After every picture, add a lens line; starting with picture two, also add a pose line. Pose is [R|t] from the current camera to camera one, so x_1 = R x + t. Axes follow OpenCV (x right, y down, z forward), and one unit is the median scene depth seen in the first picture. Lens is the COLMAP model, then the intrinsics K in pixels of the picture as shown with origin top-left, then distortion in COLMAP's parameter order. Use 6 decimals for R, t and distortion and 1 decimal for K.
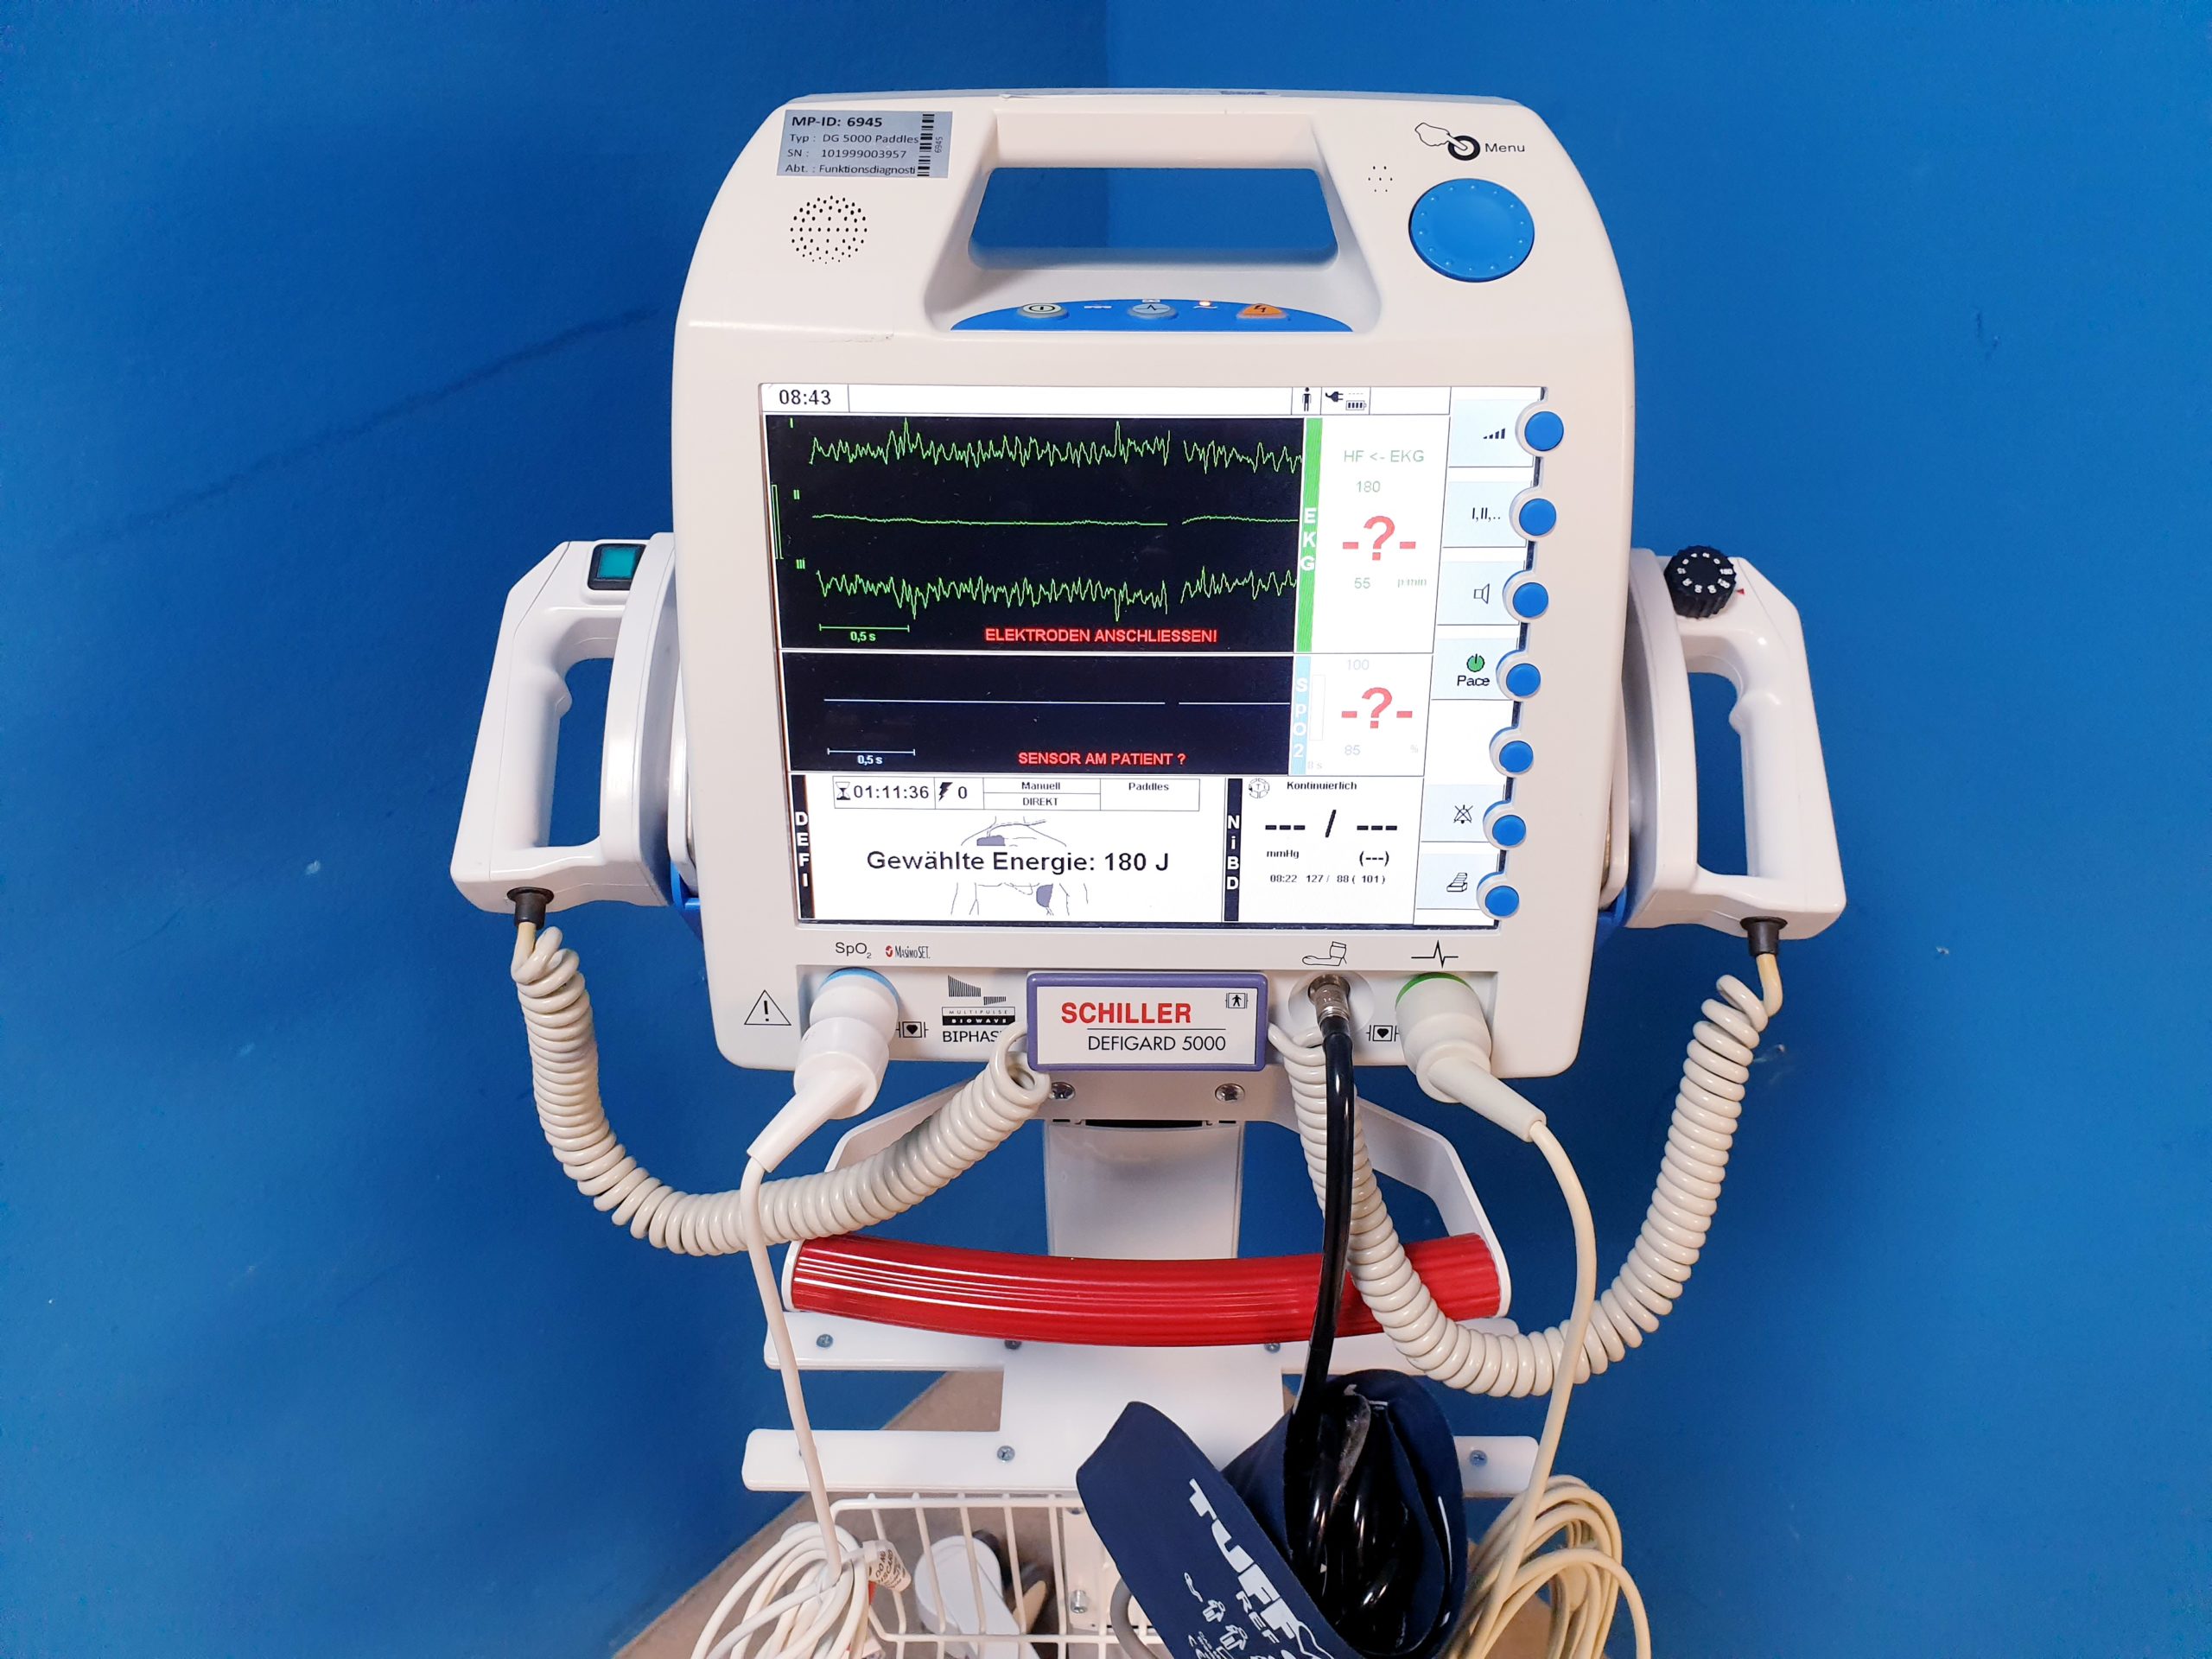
lens RADIAL K [[1665.4, 0, 1098.1], [0, 1665.4, 800.7], [0, 0, 1]] dist [0.022255, -0.000118]
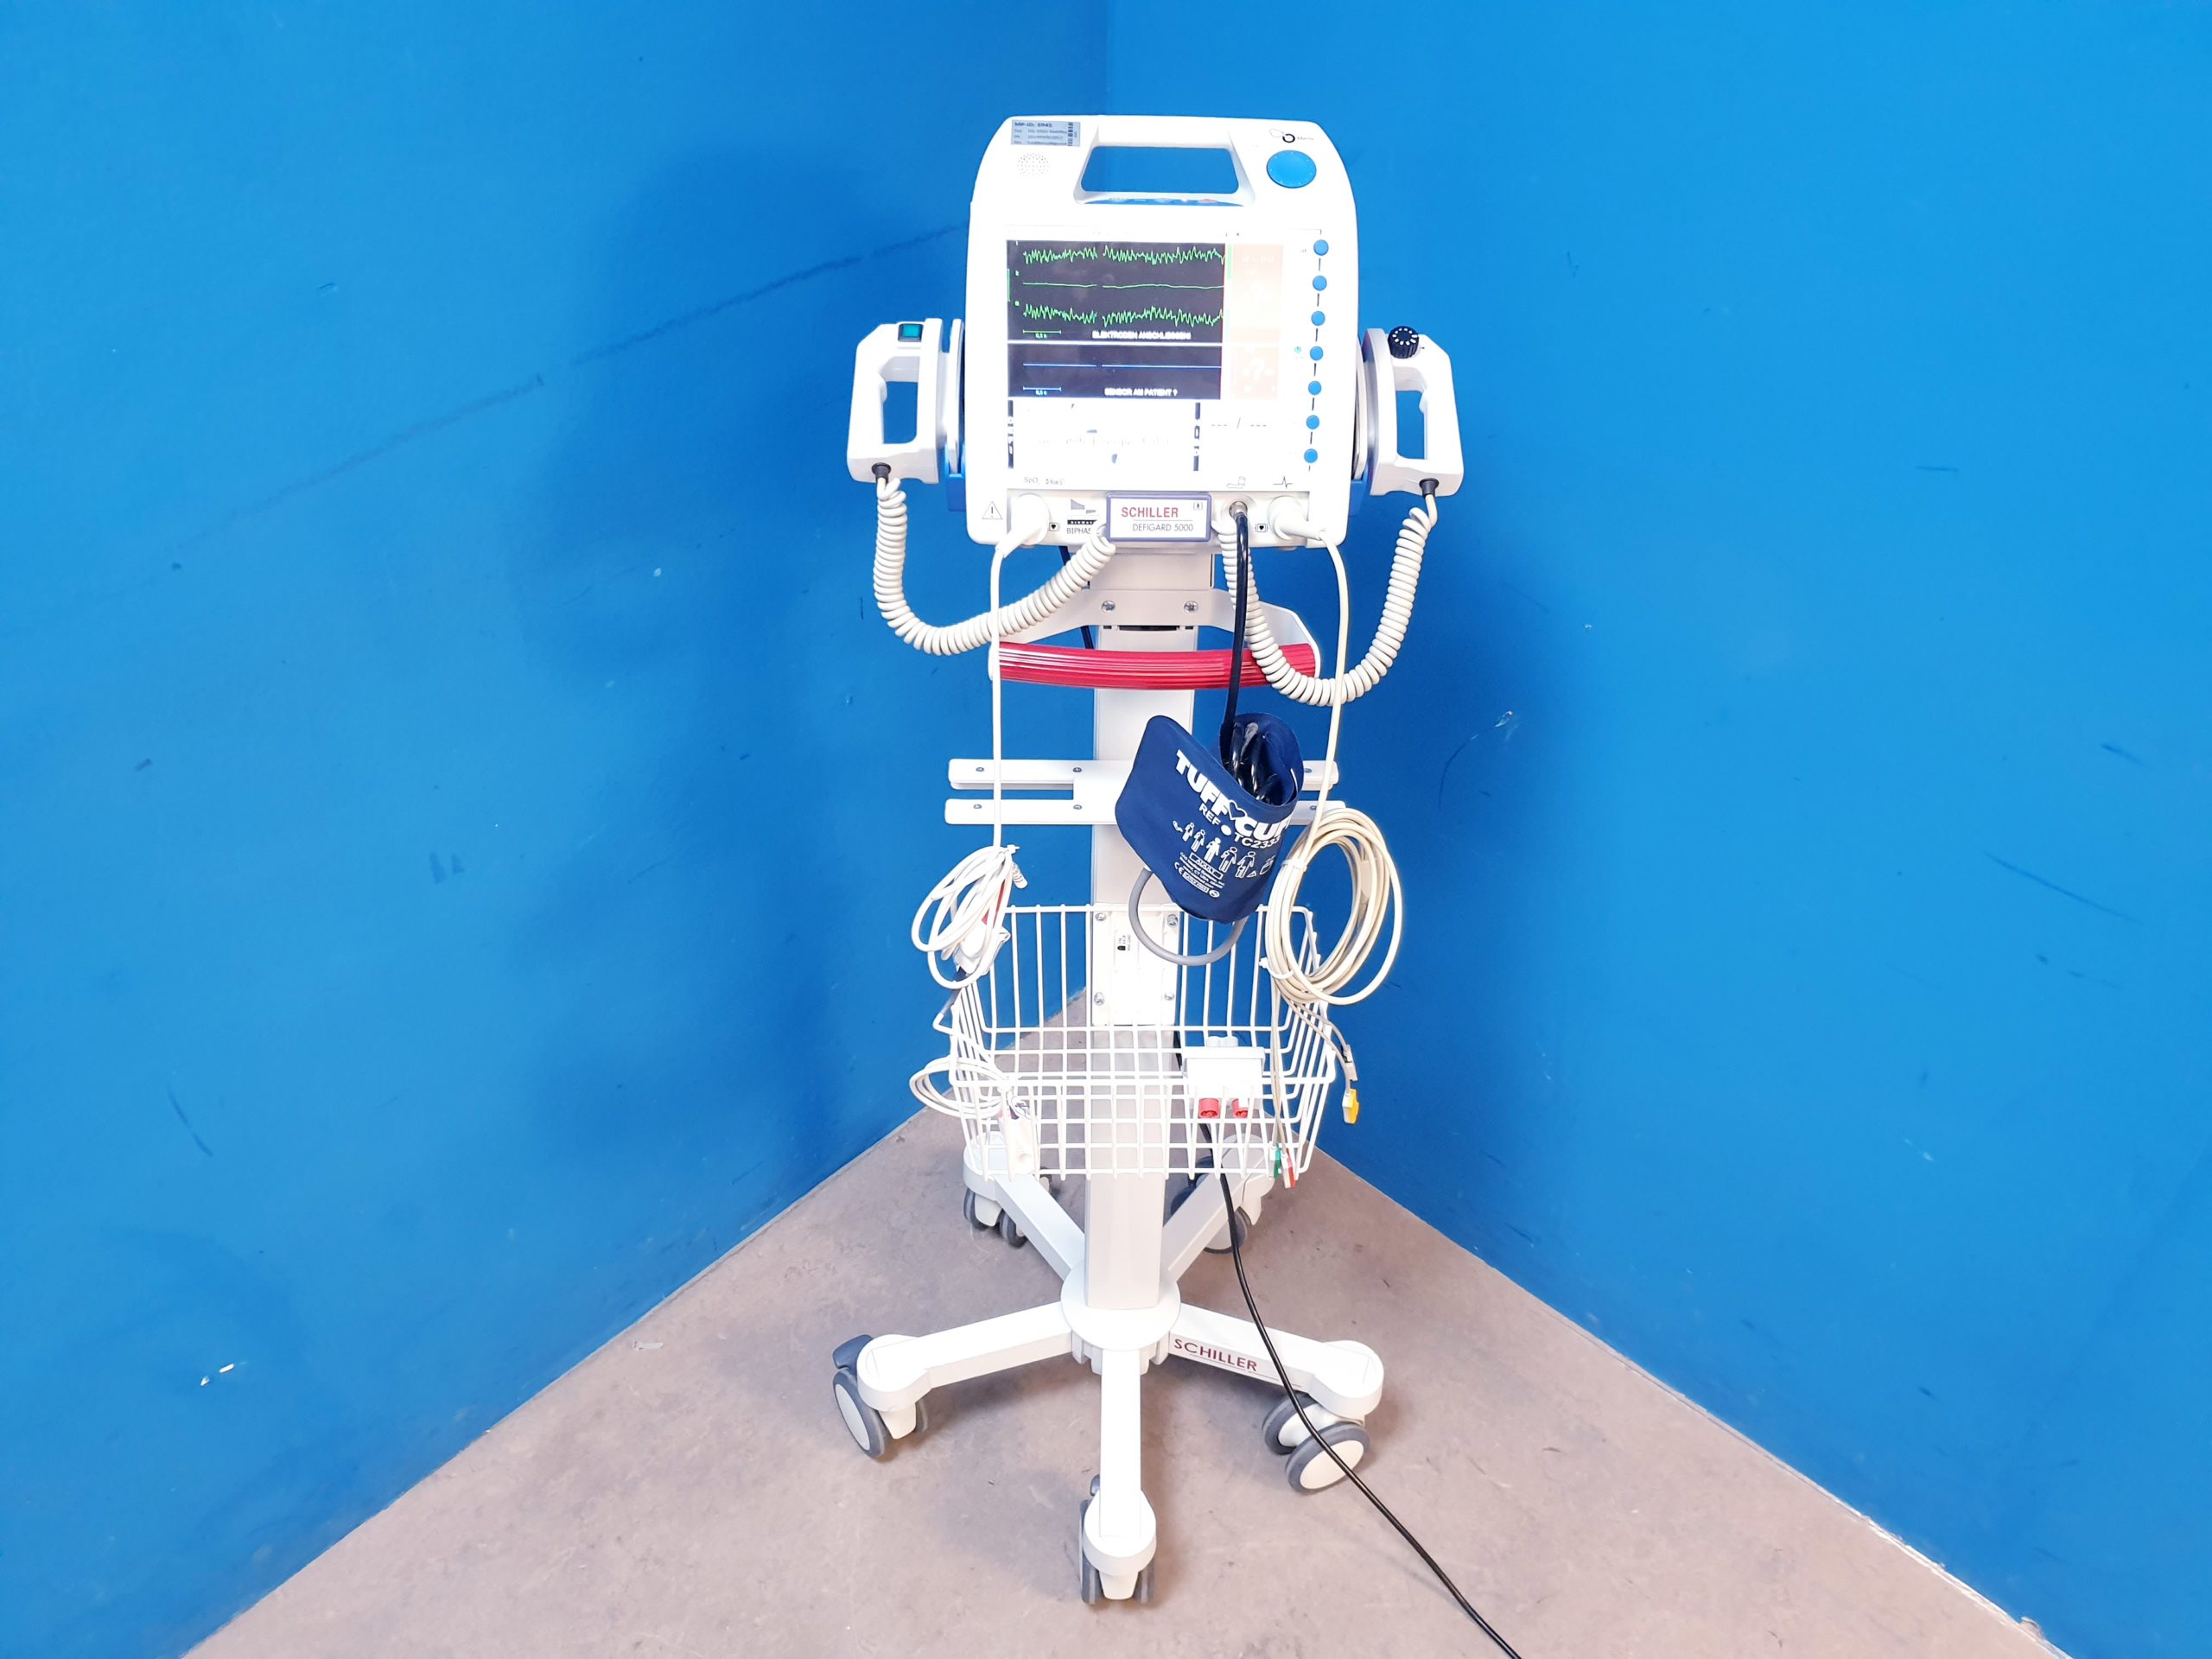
lens RADIAL K [[1643.9, 0, 1090.3], [0, 1643.9, 826.4], [0, 0, 1]] dist [-0.000649, 0.005992]
pose [[0.999041, -0.001141, 0.043779, -0.163770], [0.003217, 0.998872, -0.047376, 0.663680], [-0.043676, 0.047471, 0.997917, -1.224521]]
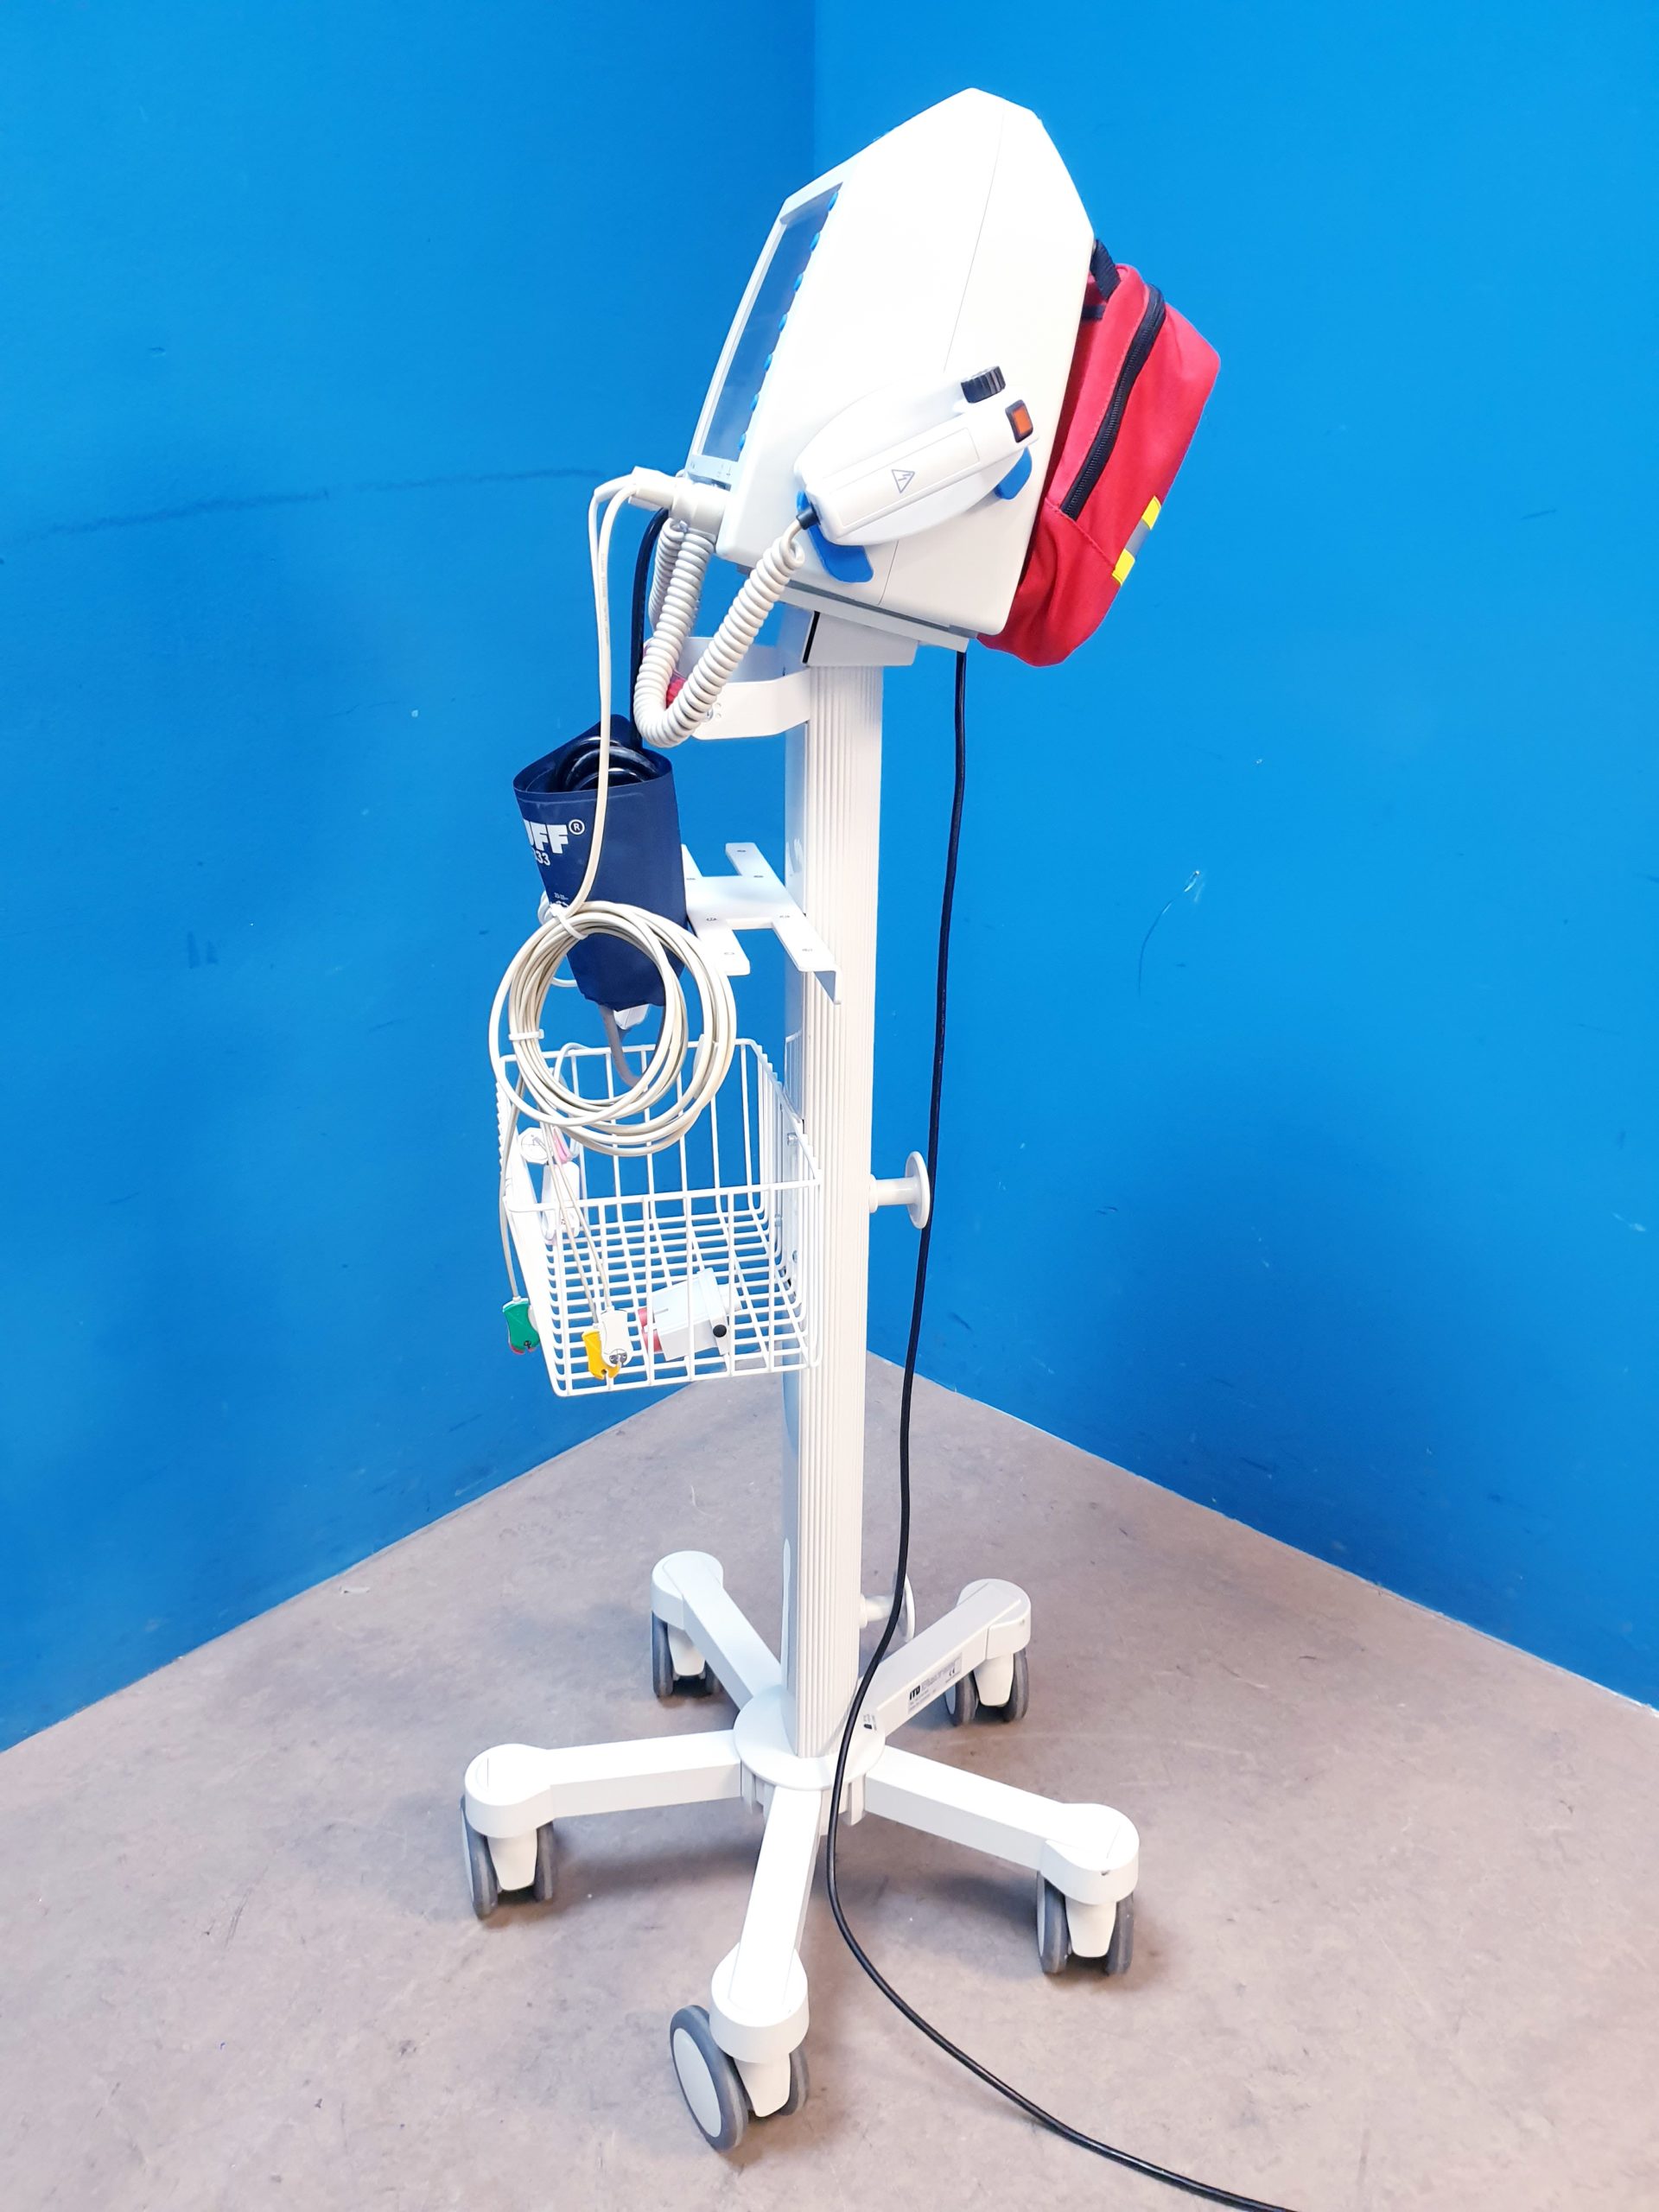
lens RADIAL K [[1643.9, 0, 823.9], [0, 1643.9, 1113.5], [0, 0, 1]] dist [-0.000649, 0.005992]
pose [[0.998447, -0.004219, 0.055557, -0.183332], [0.021923, 0.946441, -0.322132, 1.883698], [-0.051222, 0.322849, 0.945063, -1.140584]]
